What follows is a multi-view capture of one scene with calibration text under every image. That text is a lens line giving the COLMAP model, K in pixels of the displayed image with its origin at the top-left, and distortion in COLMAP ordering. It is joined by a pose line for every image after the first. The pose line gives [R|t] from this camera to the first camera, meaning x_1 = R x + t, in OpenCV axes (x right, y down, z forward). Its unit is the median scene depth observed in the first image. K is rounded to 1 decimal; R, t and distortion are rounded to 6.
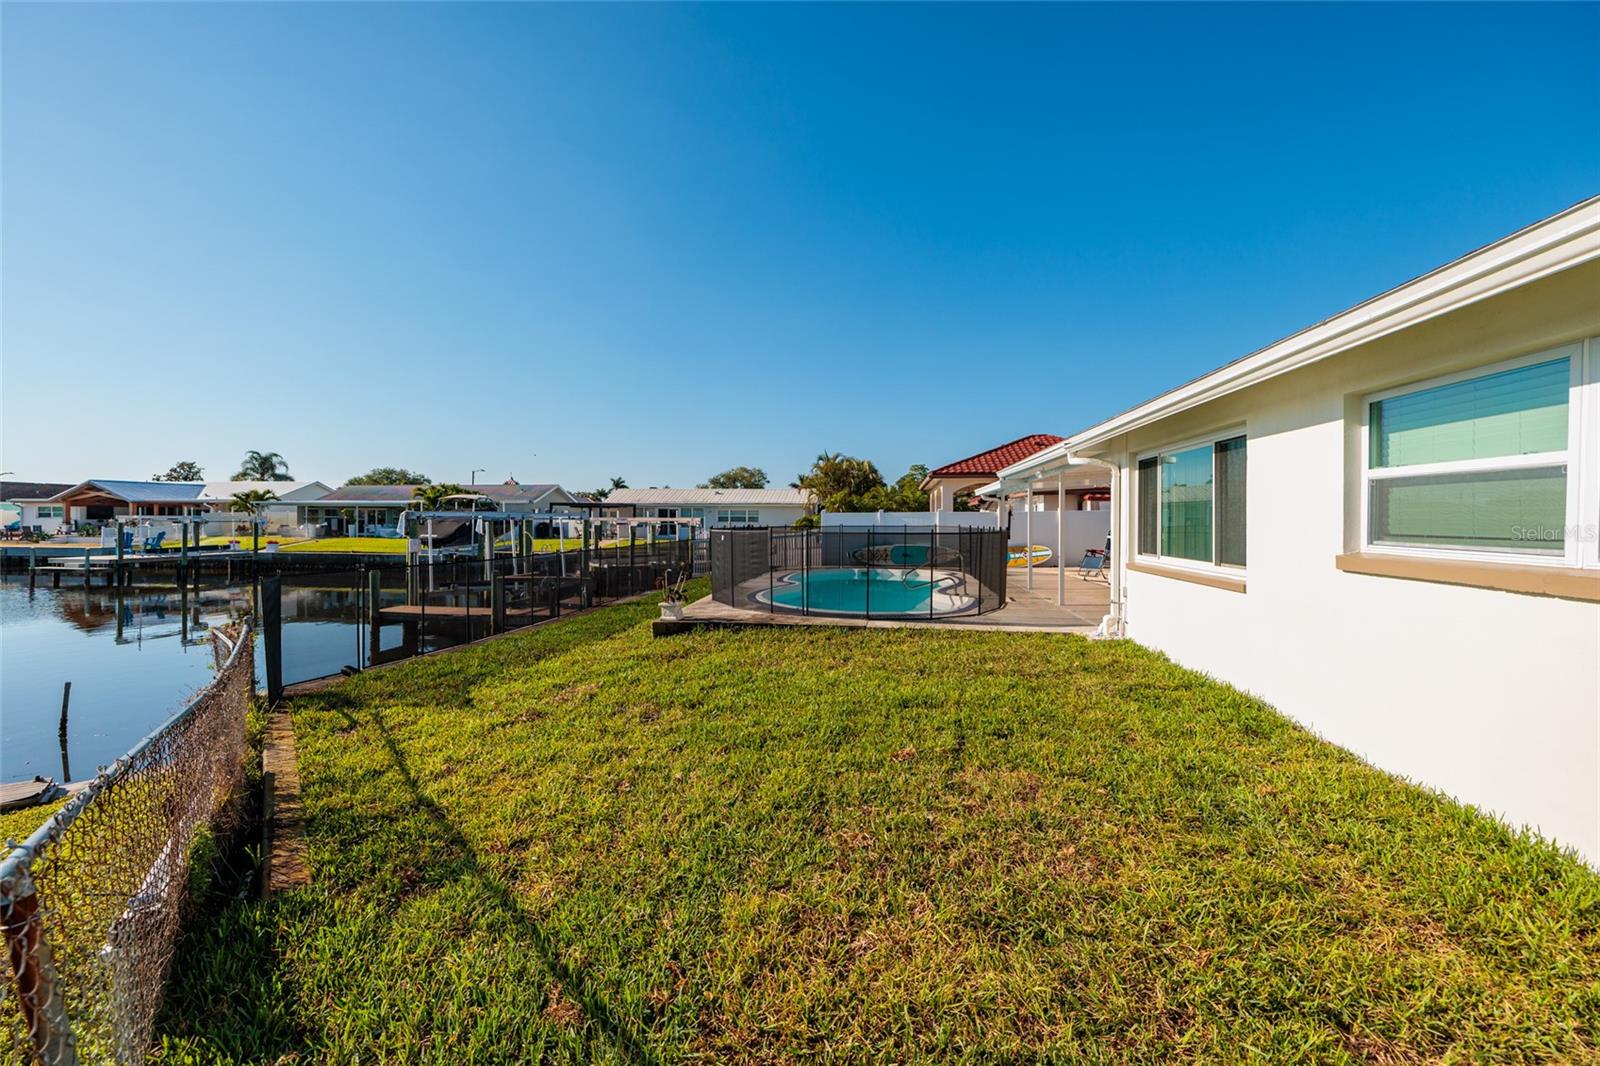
lens RADIAL K [[671.7, 0, 801.6], [0, 671.7, 527.5], [0, 0, 1]] dist [-0.000524, 0.000039]
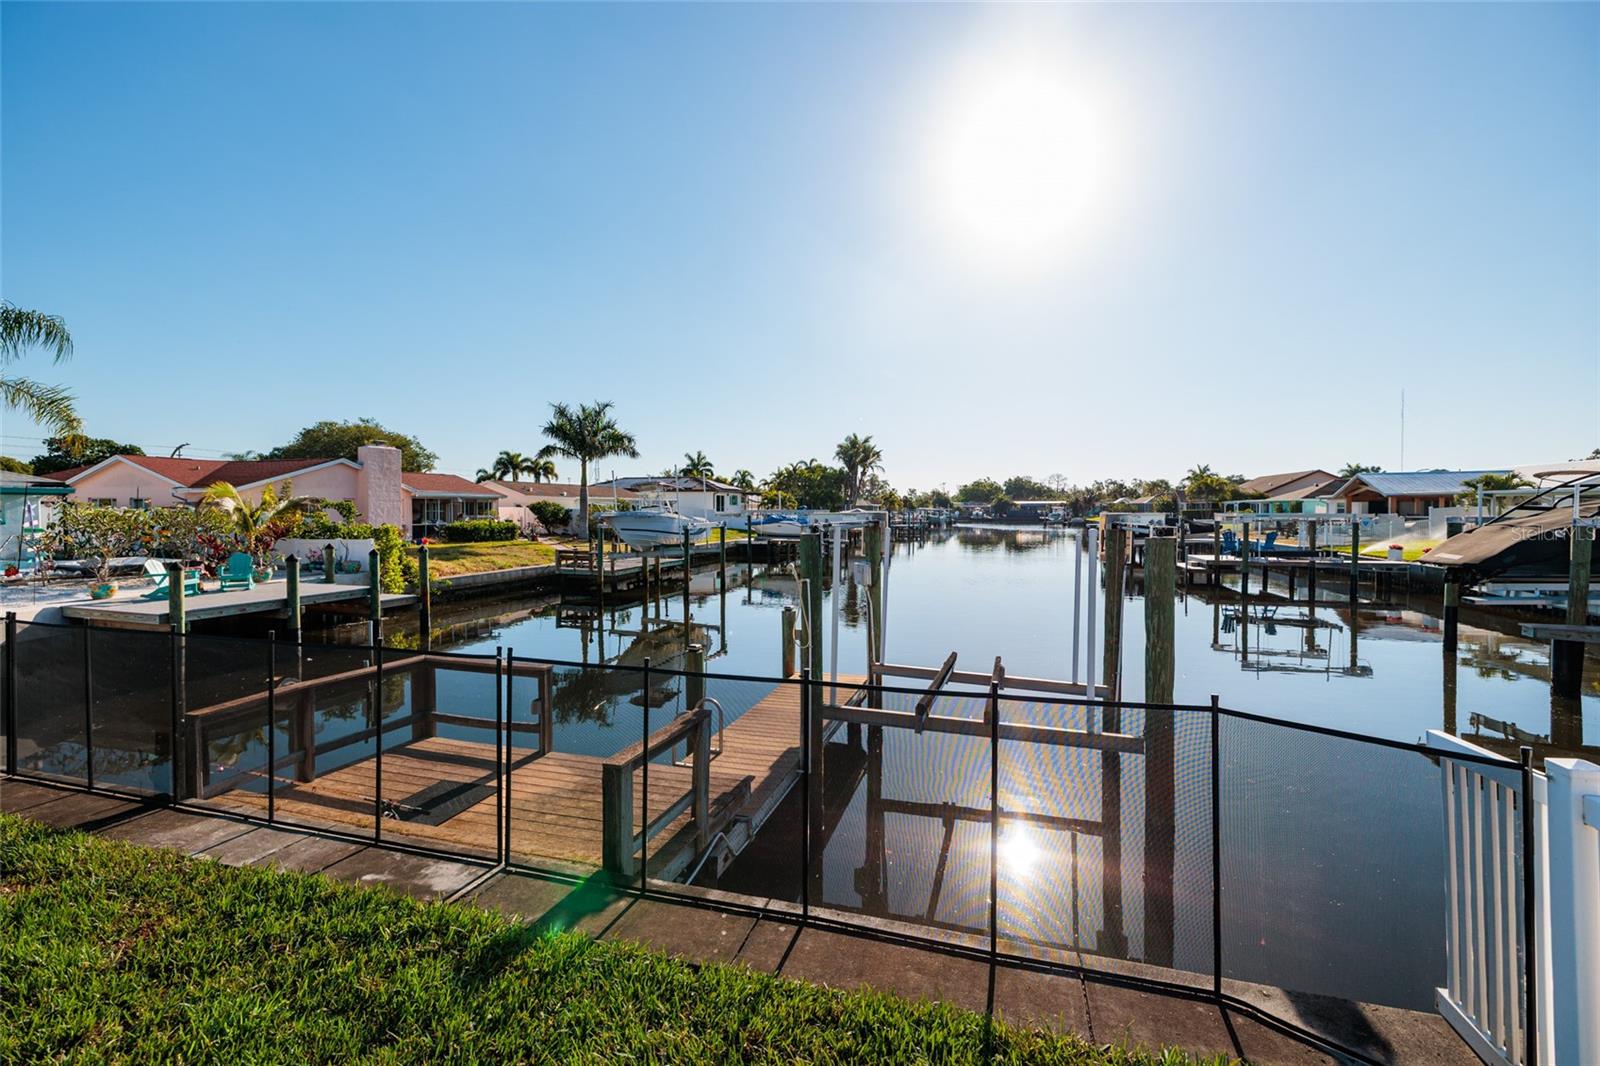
lens RADIAL K [[668.9, 0, 800.0], [0, 668.9, 533.0], [0, 0, 1]] dist [0.001183, 0.000081]
pose [[-0.163919, 0.028434, -0.986064, -0.010682], [-0.011355, 0.999464, 0.030708, -0.007631], [0.986408, 0.016231, -0.163508, 0.387562]]
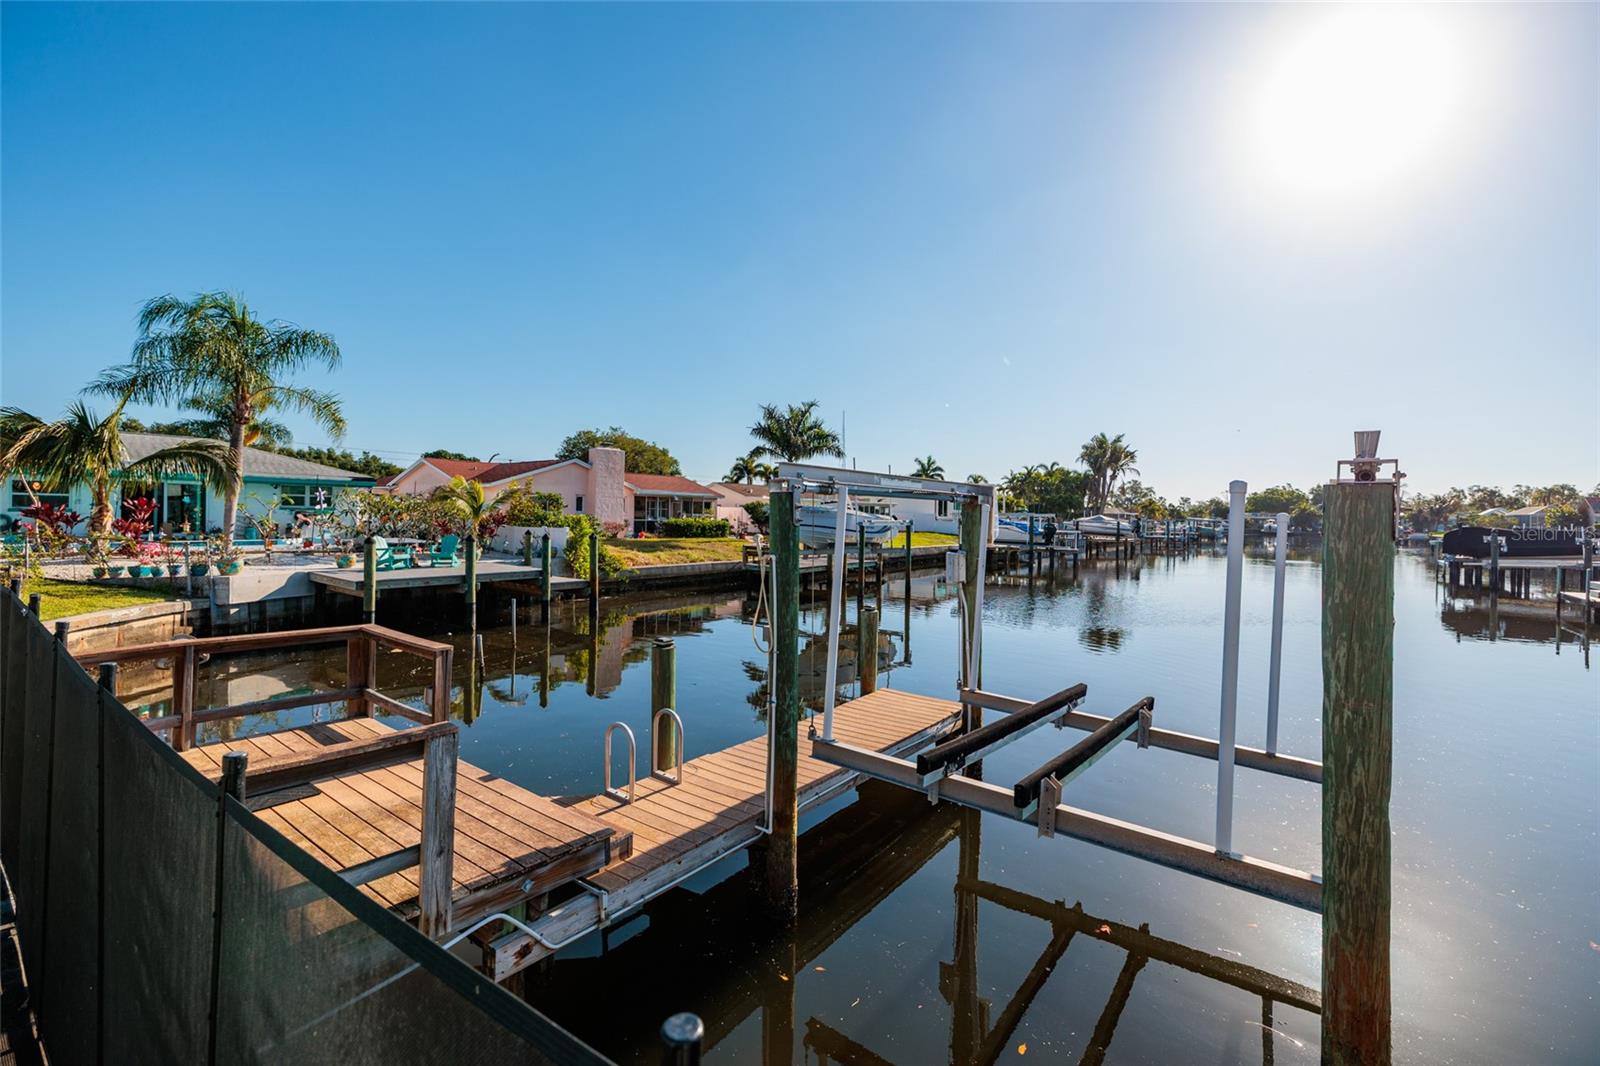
lens RADIAL K [[671.7, 0, 801.6], [0, 671.7, 527.5], [0, 0, 1]] dist [-0.000524, 0.000039]
pose [[-0.498217, 0.000552, -0.867052, -0.064765], [-0.027122, 0.999501, 0.016221, 0.000418], [0.866628, 0.031598, -0.497953, 0.419022]]
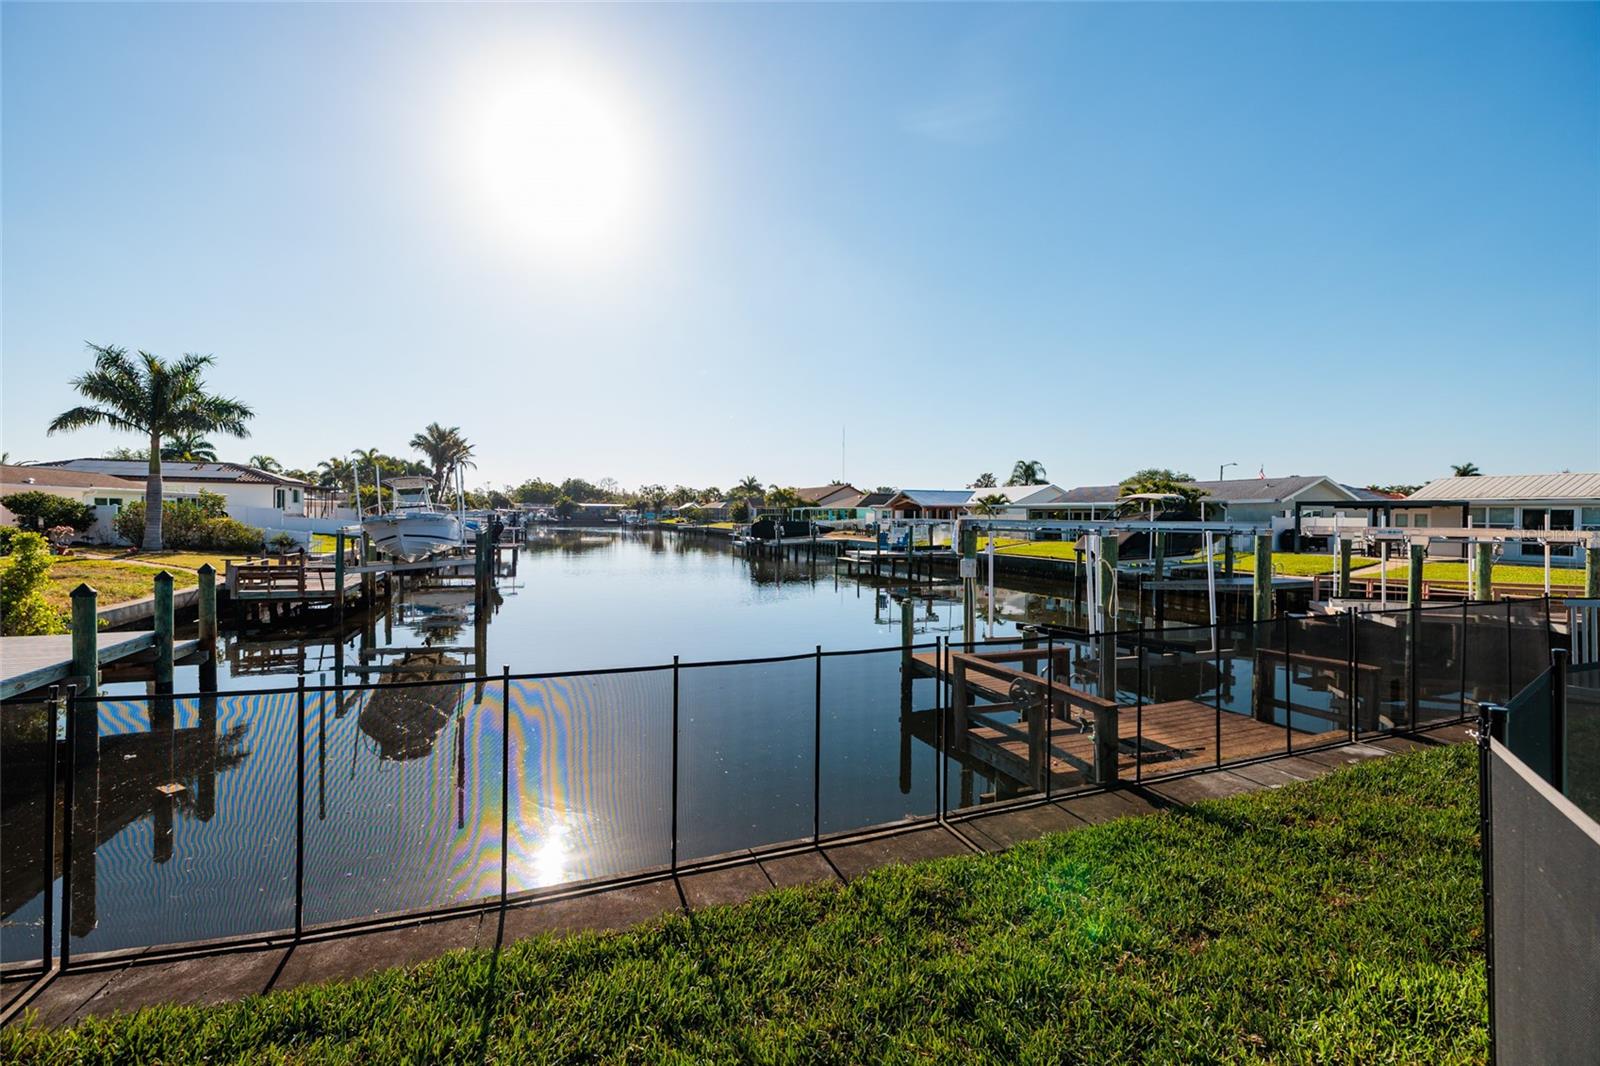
lens RADIAL K [[668.9, 0, 800.0], [0, 668.9, 533.0], [0, 0, 1]] dist [0.001183, 0.000081]
pose [[0.489583, 0.024514, -0.871612, -0.021981], [-0.018728, 0.999670, 0.017597, -0.006375], [0.871755, 0.007708, 0.489881, 0.189361]]
